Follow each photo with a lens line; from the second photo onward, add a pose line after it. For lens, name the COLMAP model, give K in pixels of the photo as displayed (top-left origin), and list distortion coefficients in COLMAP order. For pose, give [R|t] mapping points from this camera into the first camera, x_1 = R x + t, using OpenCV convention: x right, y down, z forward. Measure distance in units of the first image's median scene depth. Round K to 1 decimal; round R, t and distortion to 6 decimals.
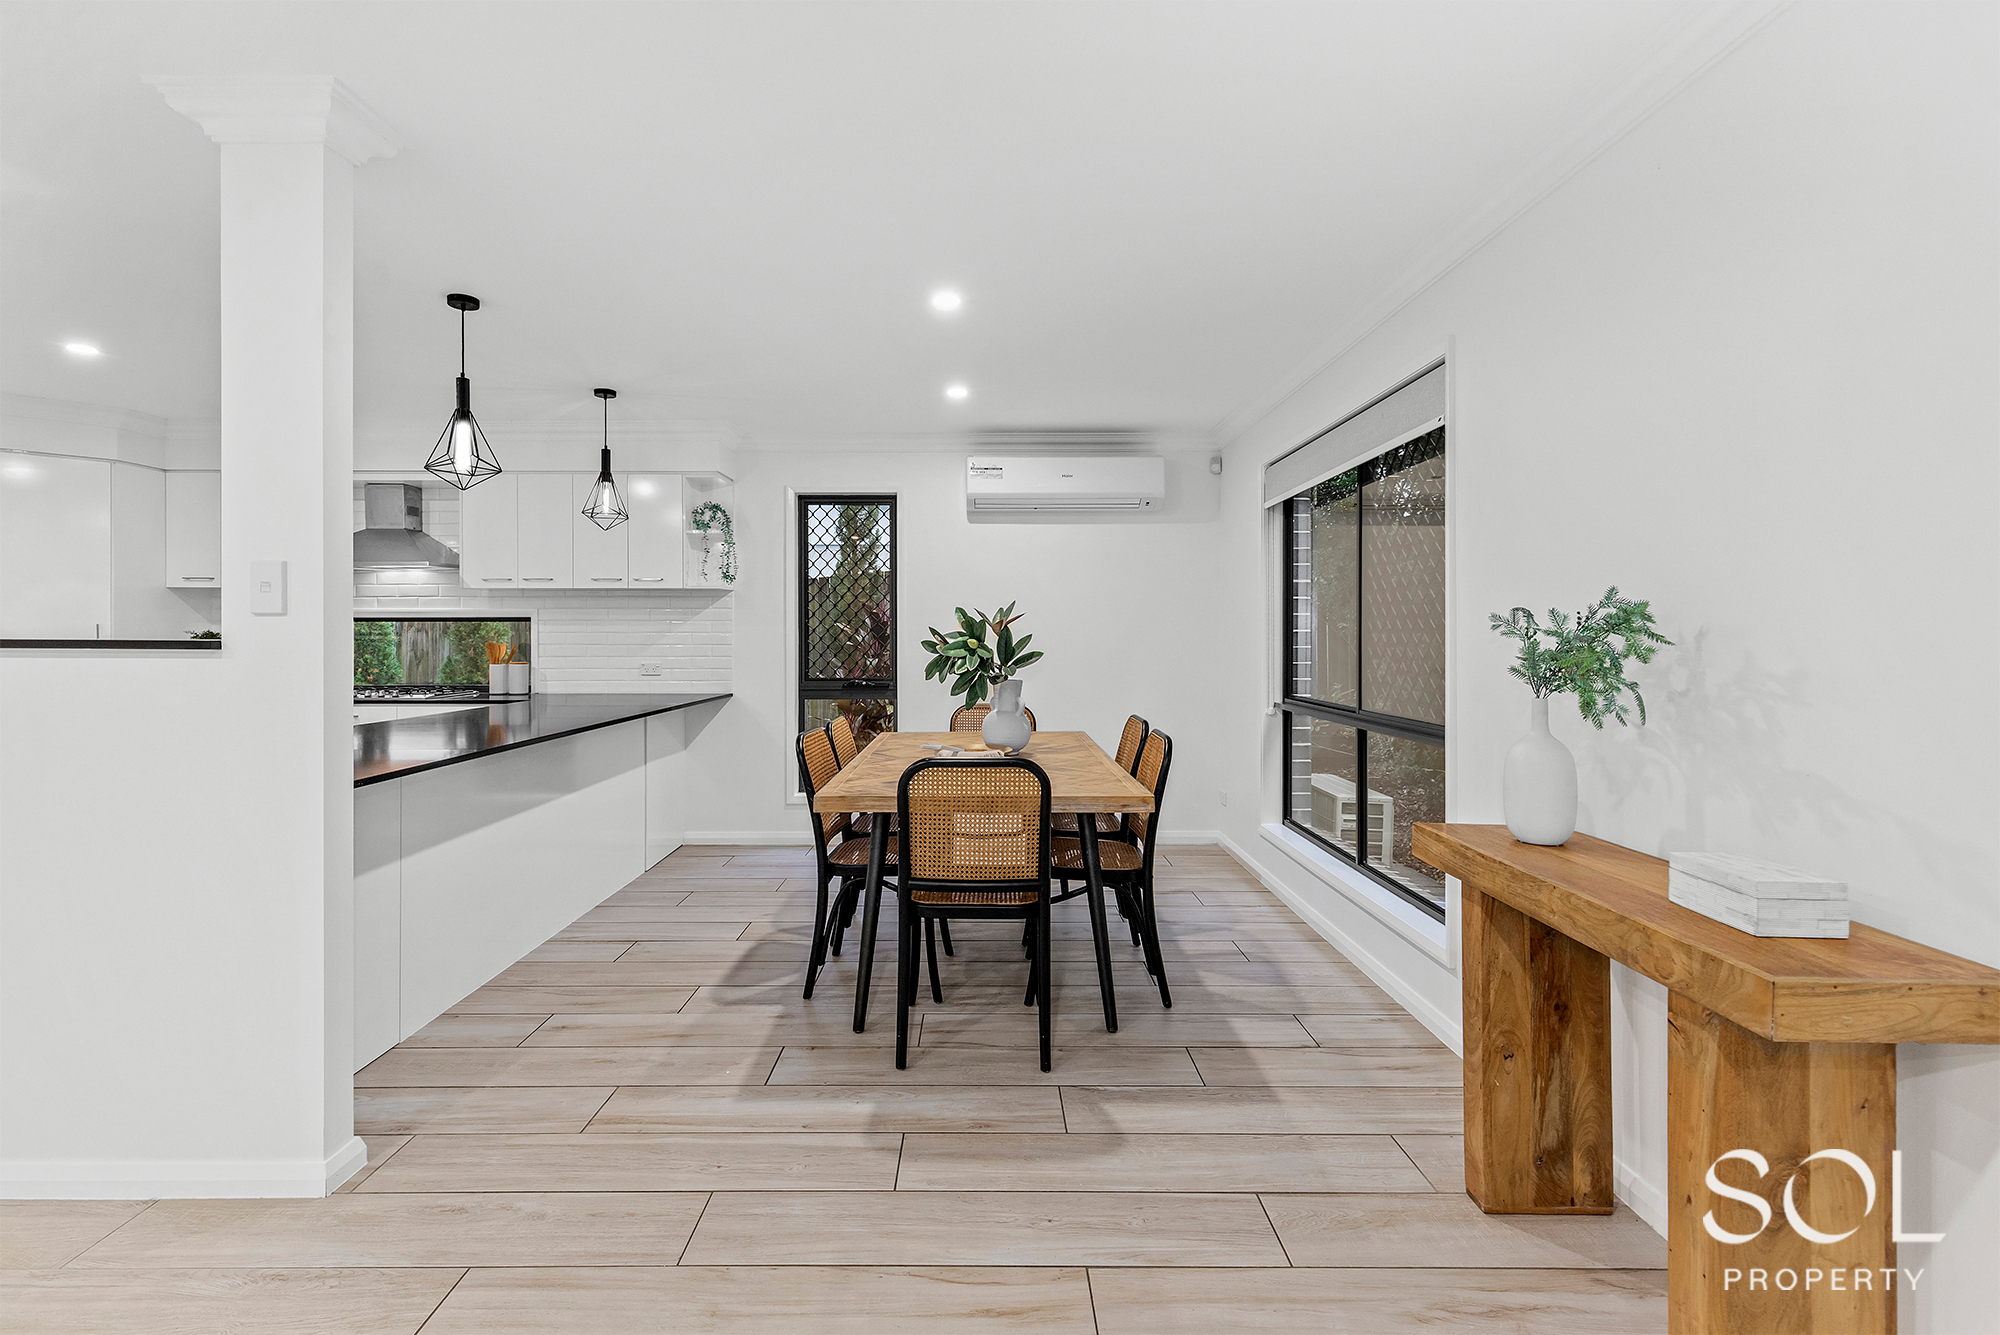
lens RADIAL K [[868.4, 0, 970.5], [0, 868.4, 655.8], [0, 0, 1]] dist [0.000962, -0.000225]
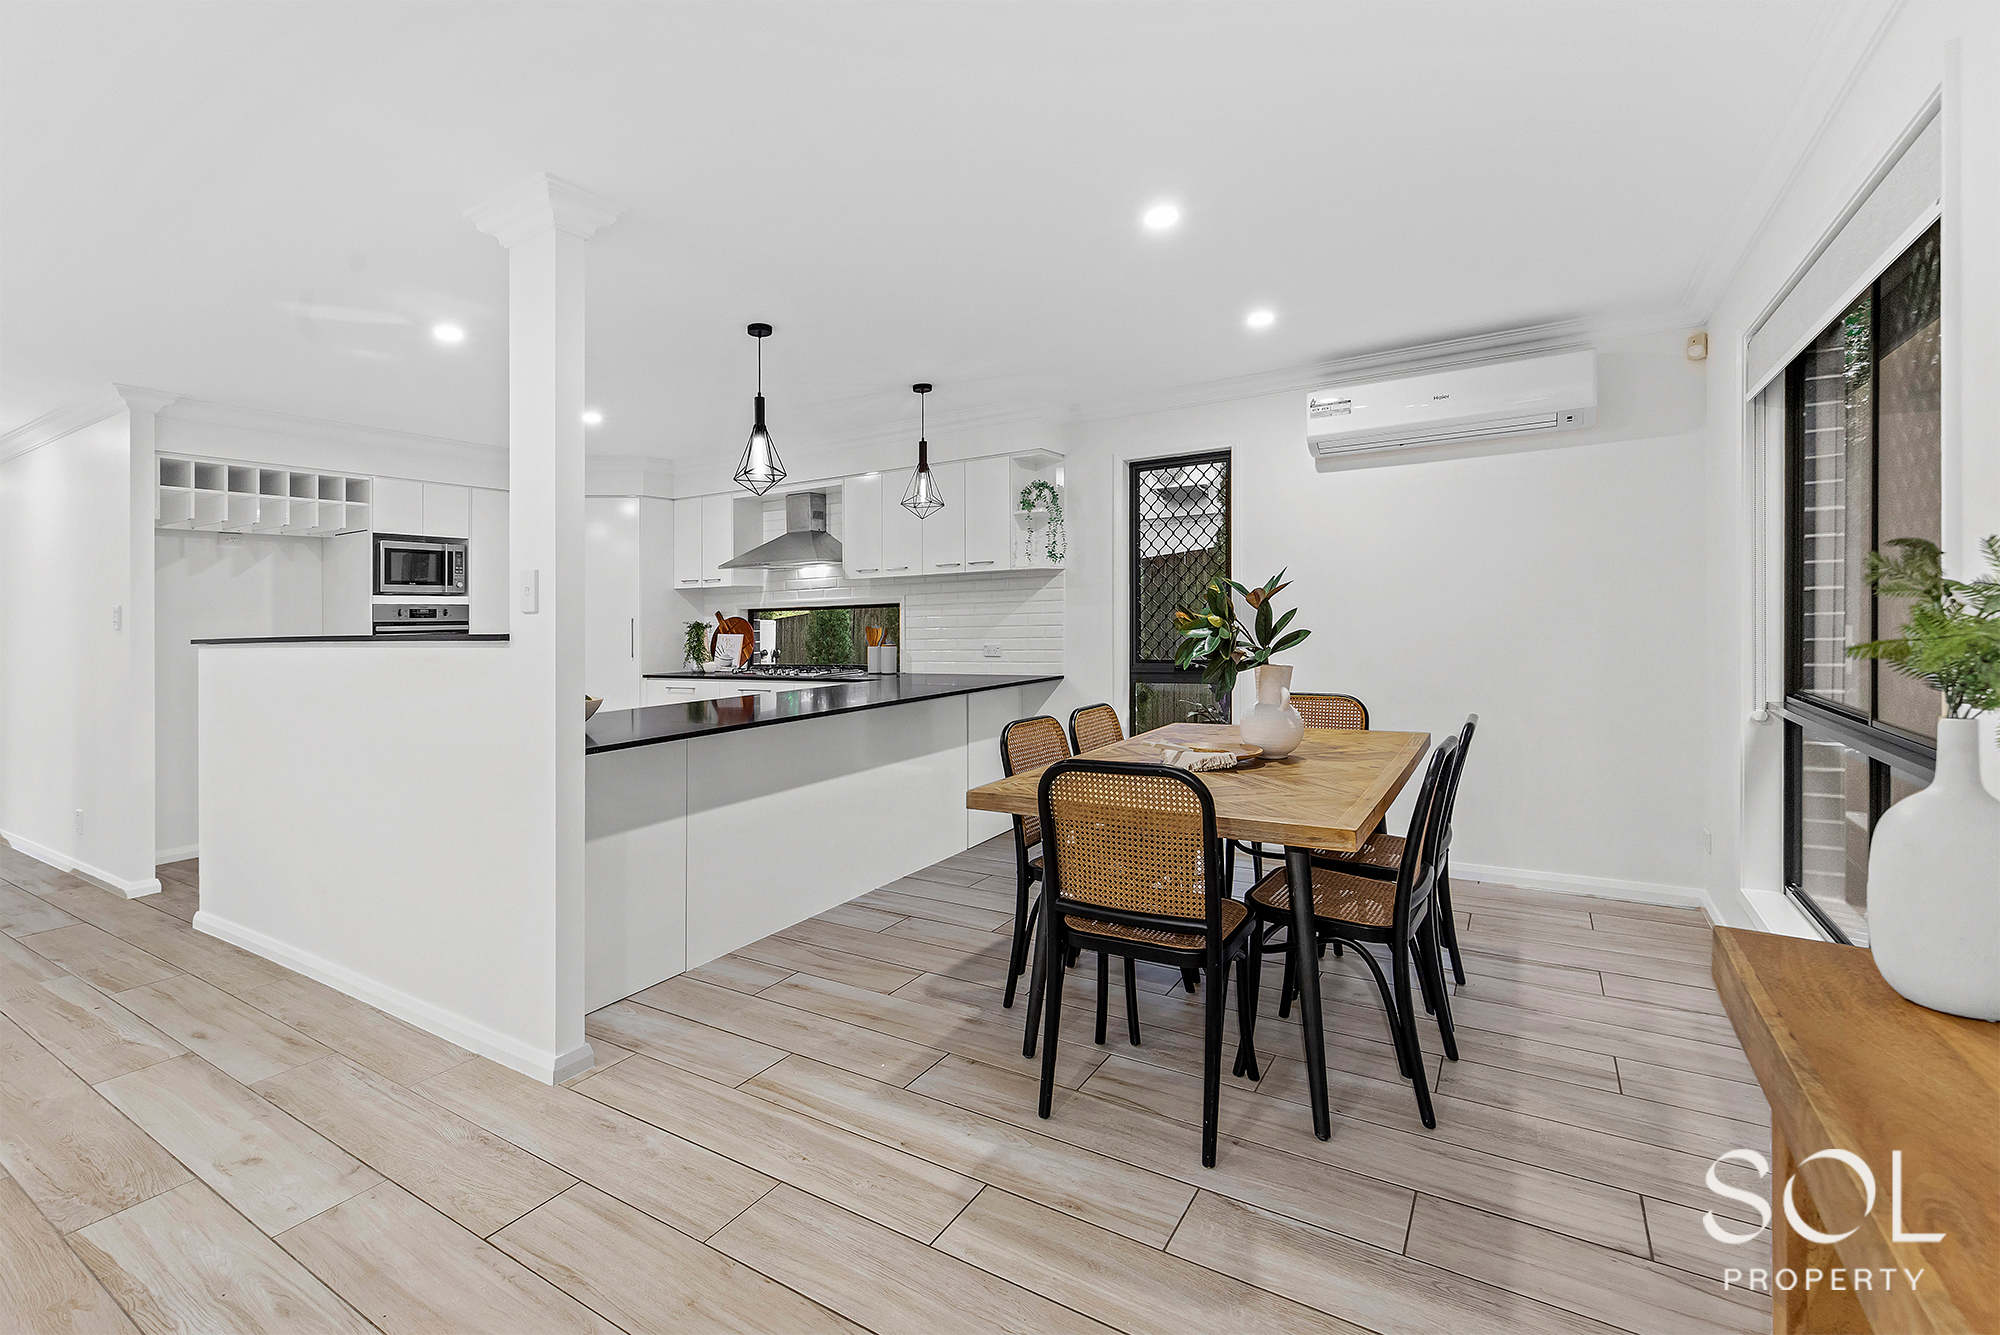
lens RADIAL K [[897.7, 0, 991.9], [0, 897.7, 636.0], [0, 0, 1]] dist [0.001540, -0.000077]
pose [[0.841496, -0.010950, -0.540153, 0.277549], [0.013496, 0.999909, 0.000755, -0.003641], [0.540095, -0.007925, 0.841567, 0.159115]]
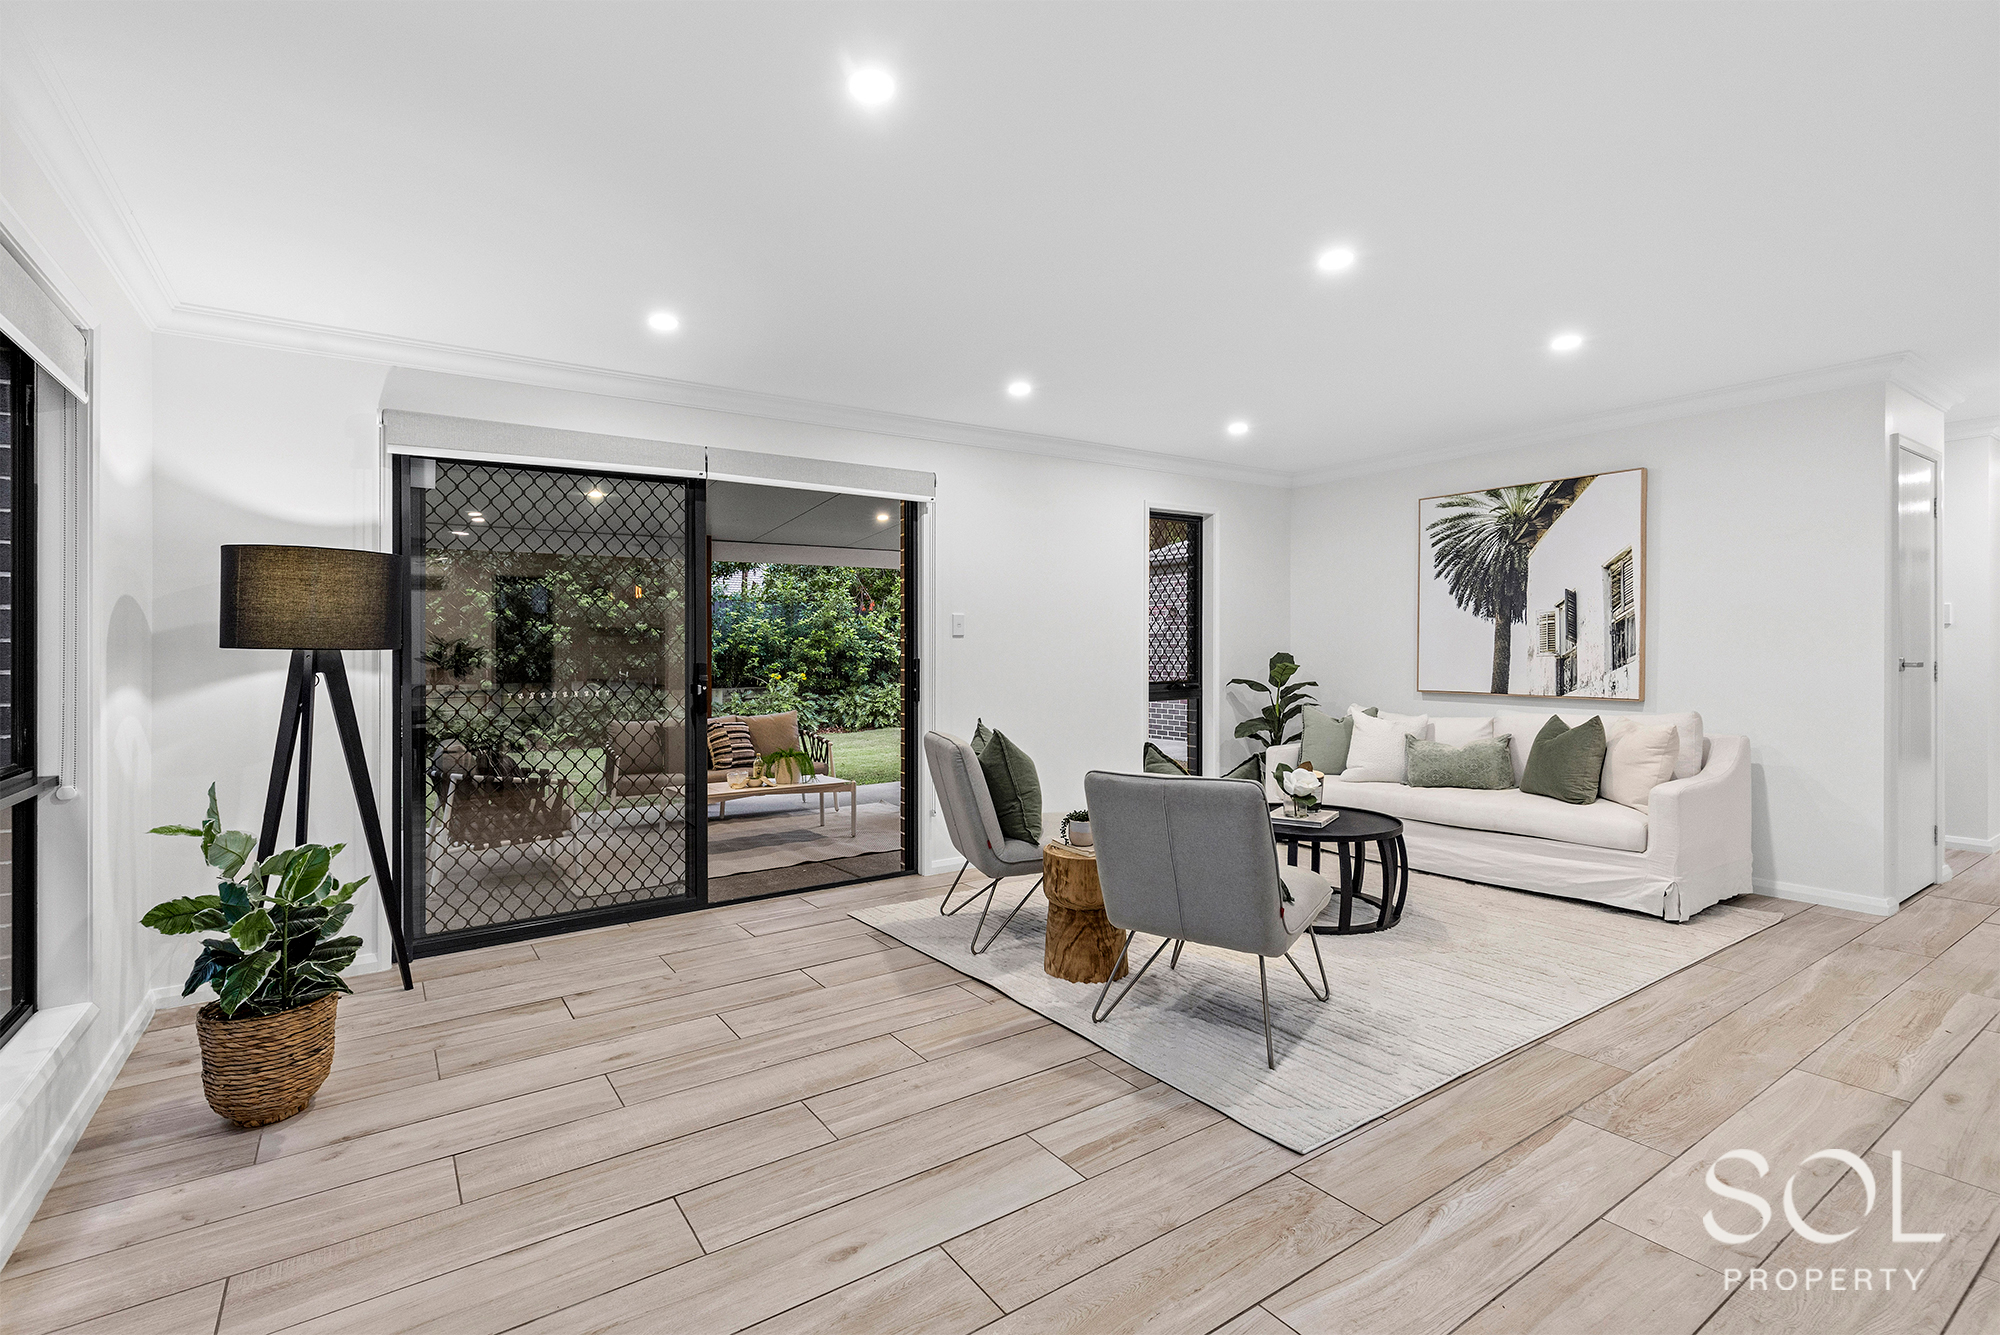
lens RADIAL K [[897.7, 0, 991.9], [0, 897.7, 636.0], [0, 0, 1]] dist [0.001540, -0.000077]
pose [[-0.840505, 0.008144, -0.541743, 0.243056], [0.002069, 0.999928, 0.011821, -0.024926], [0.541800, 0.008815, -0.840461, 0.698325]]
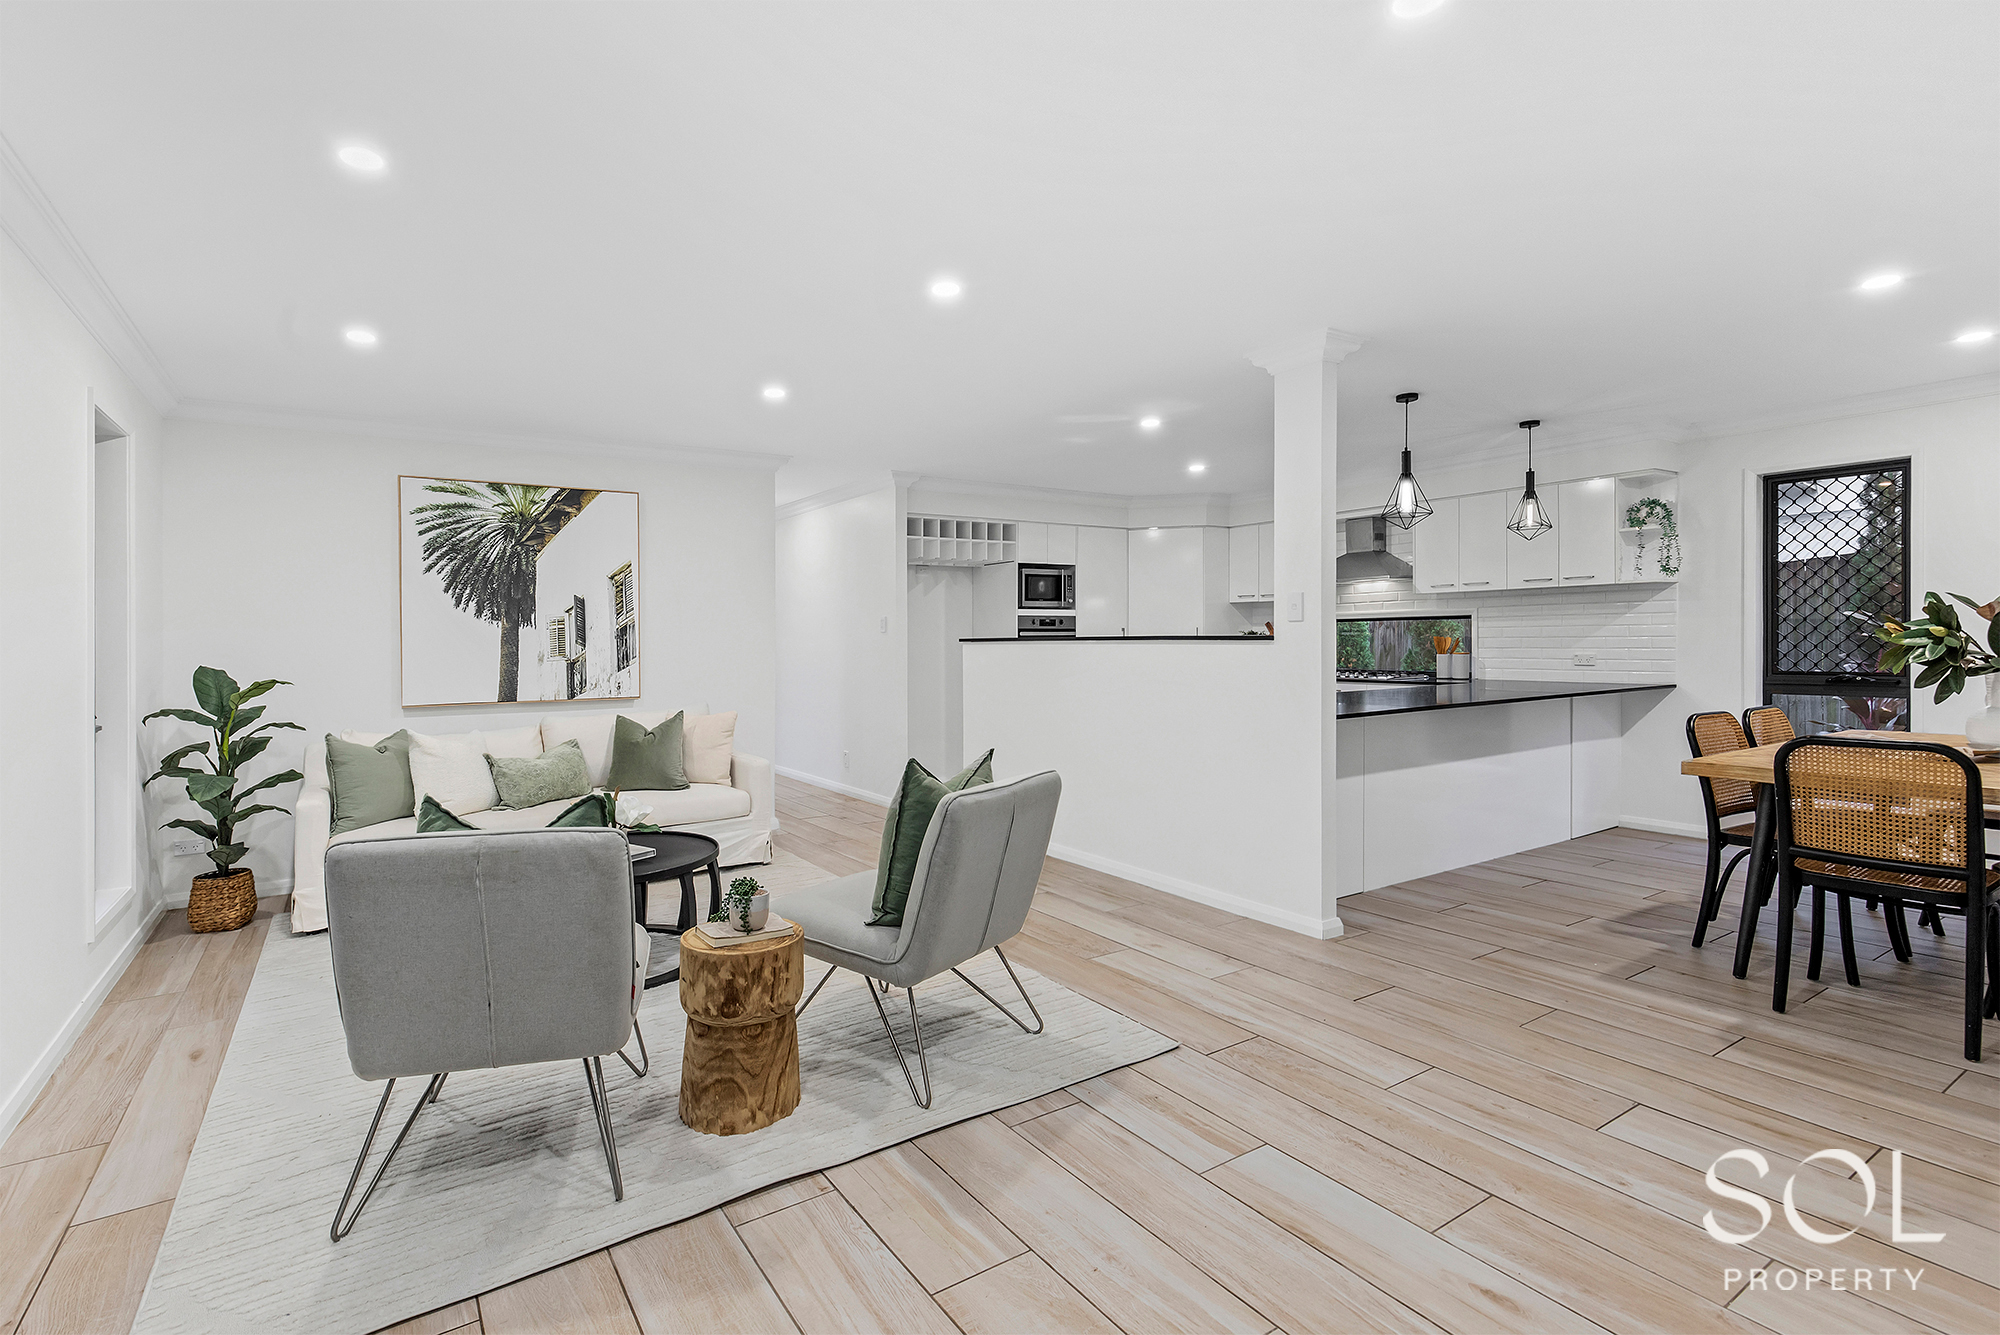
lens RADIAL K [[936.5, 0, 906.9], [0, 936.5, 640.4], [0, 0, 1]] dist [0.002829, -0.000523]
pose [[0.497062, -0.006613, -0.867690, 0.314697], [-0.005198, 0.999930, -0.010599, 0.011504], [0.867700, 0.009779, 0.496993, -0.436445]]
